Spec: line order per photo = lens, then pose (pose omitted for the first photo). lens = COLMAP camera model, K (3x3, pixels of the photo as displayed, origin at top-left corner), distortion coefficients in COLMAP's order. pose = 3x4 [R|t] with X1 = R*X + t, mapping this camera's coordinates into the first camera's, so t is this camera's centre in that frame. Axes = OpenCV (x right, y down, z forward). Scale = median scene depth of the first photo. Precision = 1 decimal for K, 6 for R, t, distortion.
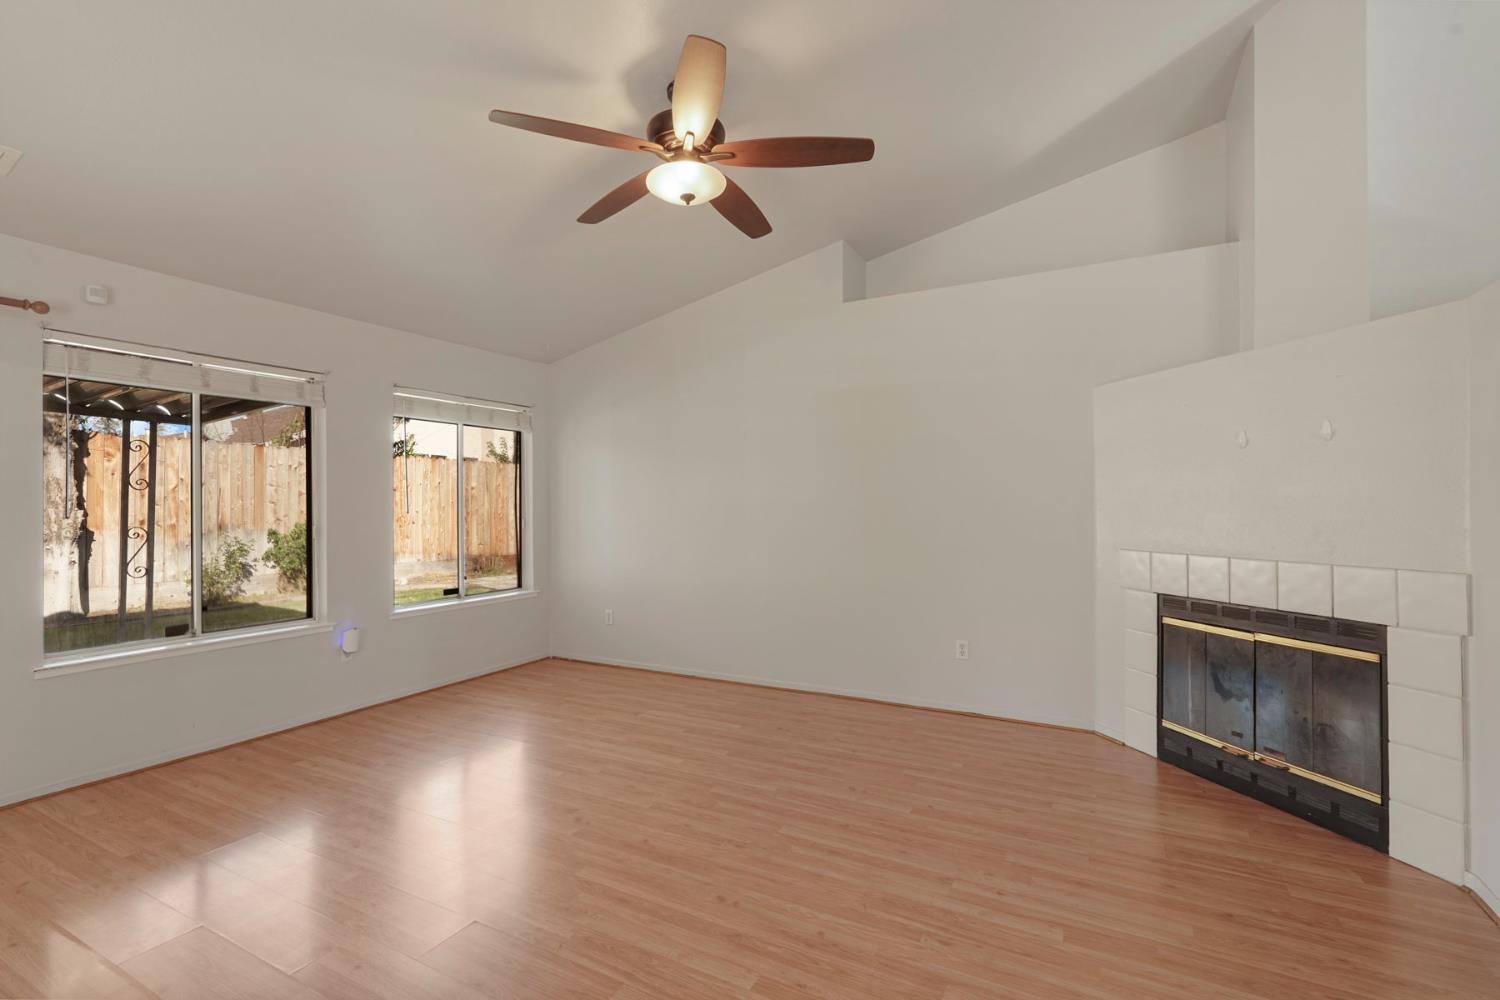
lens RADIAL K [[669.8, 0, 757.5], [0, 669.8, 503.1], [0, 0, 1]] dist [-0.010520, 0.006474]
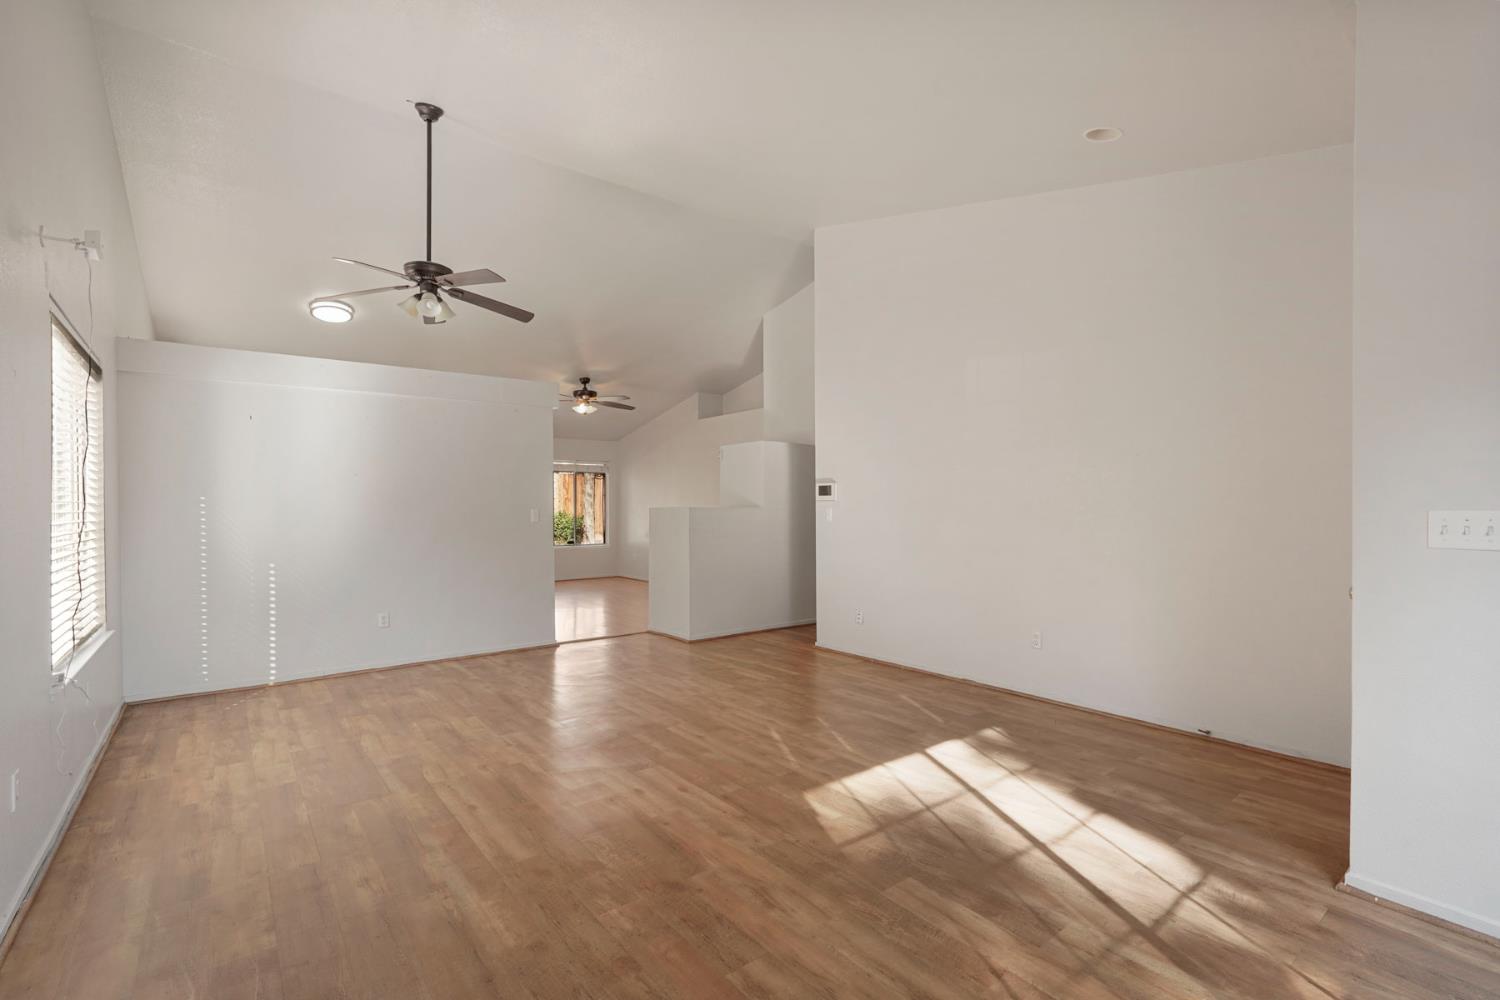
lens RADIAL K [[669.8, 0, 749.8], [0, 669.8, 502.7], [0, 0, 1]] dist [-0.010520, 0.006474]
pose [[0.917039, 0.000141, -0.398796, 1.693395], [-0.001281, 0.999996, -0.002592, -0.009467], [0.398794, 0.002888, 0.917036, -1.468290]]
